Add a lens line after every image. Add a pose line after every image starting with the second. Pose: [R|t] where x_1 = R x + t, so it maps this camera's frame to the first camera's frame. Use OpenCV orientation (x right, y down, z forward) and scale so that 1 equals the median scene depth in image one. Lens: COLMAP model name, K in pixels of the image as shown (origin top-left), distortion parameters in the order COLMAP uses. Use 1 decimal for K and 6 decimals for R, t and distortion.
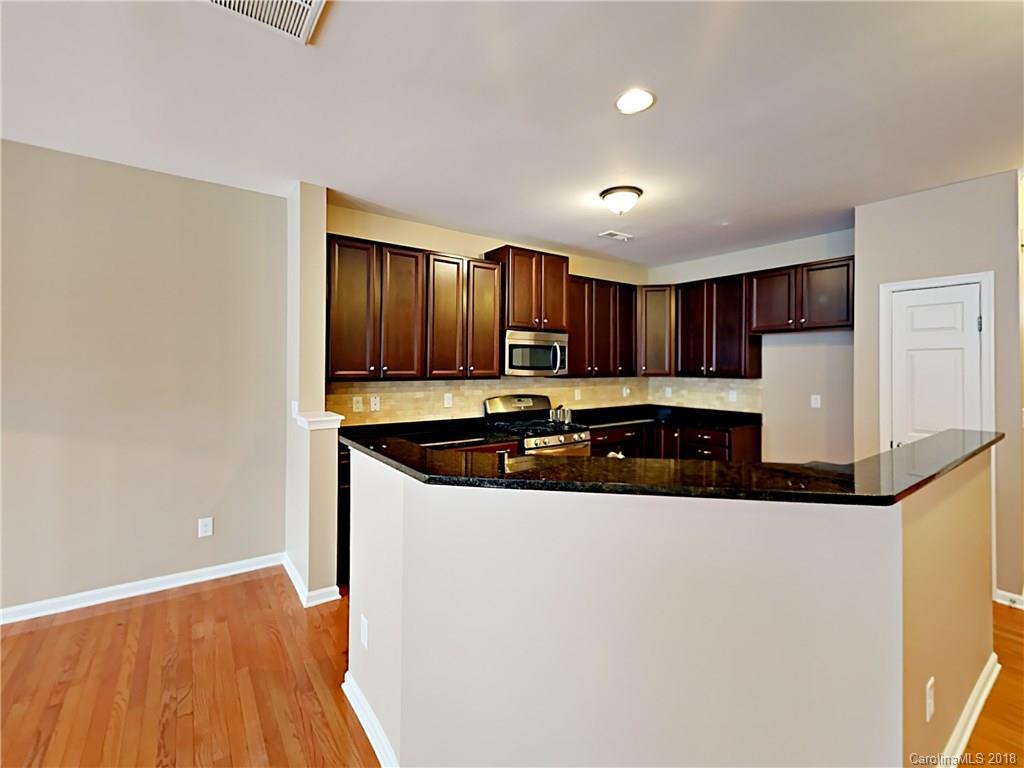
lens RADIAL K [[454.0, 0, 515.5], [0, 454.0, 367.7], [0, 0, 1]] dist [-0.000020, 0.000175]
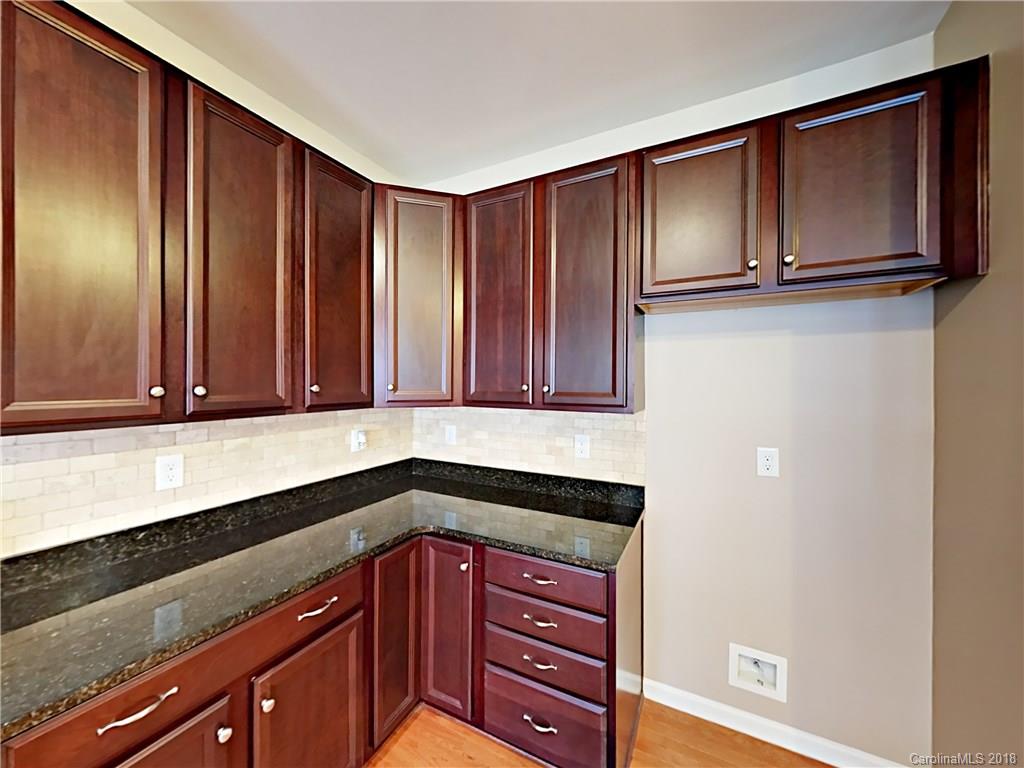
lens RADIAL K [[384.3, 0, 511.7], [0, 384.3, 379.4], [0, 0, 1]] dist [0.000798, -0.000287]
pose [[0.901078, 0.001791, 0.433654, 0.267886], [0.001798, 0.999967, -0.007867, -0.003017], [-0.433654, 0.007868, 0.901045, 0.742061]]
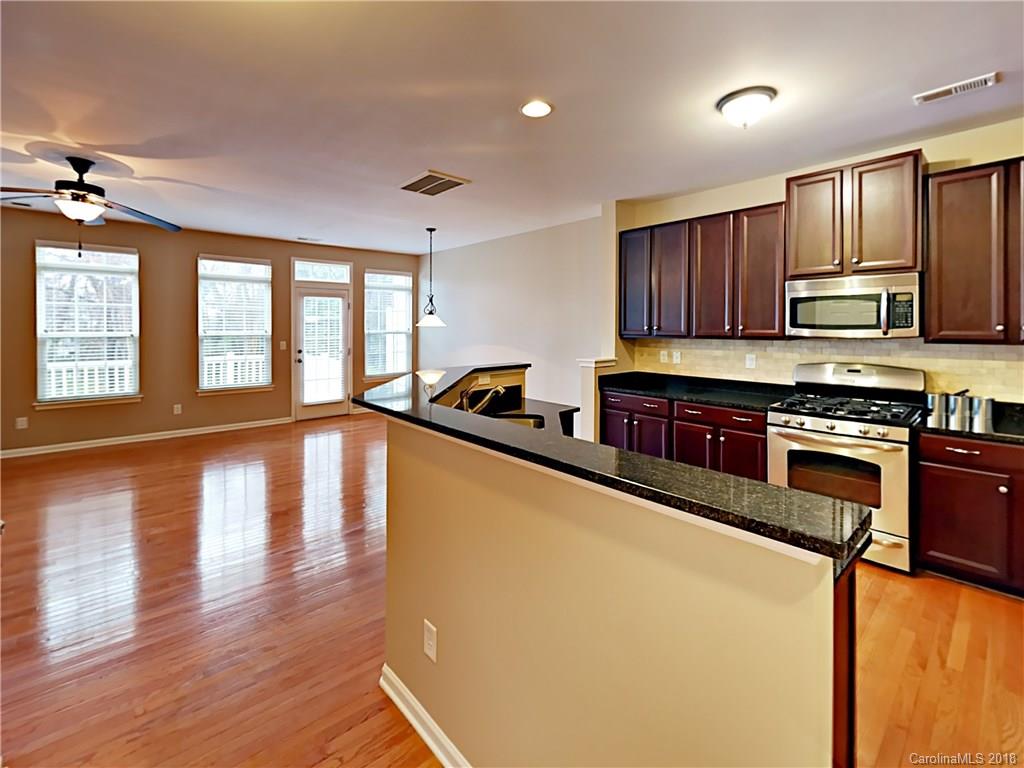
lens RADIAL K [[454.0, 0, 513.9], [0, 454.0, 329.9], [0, 0, 1]] dist [-0.000020, 0.000175]
pose [[0.090252, 0.000697, -0.995919, 0.692537], [-0.002833, 0.999996, 0.000443, 0.006370], [0.995915, 0.002782, 0.090253, 0.387121]]
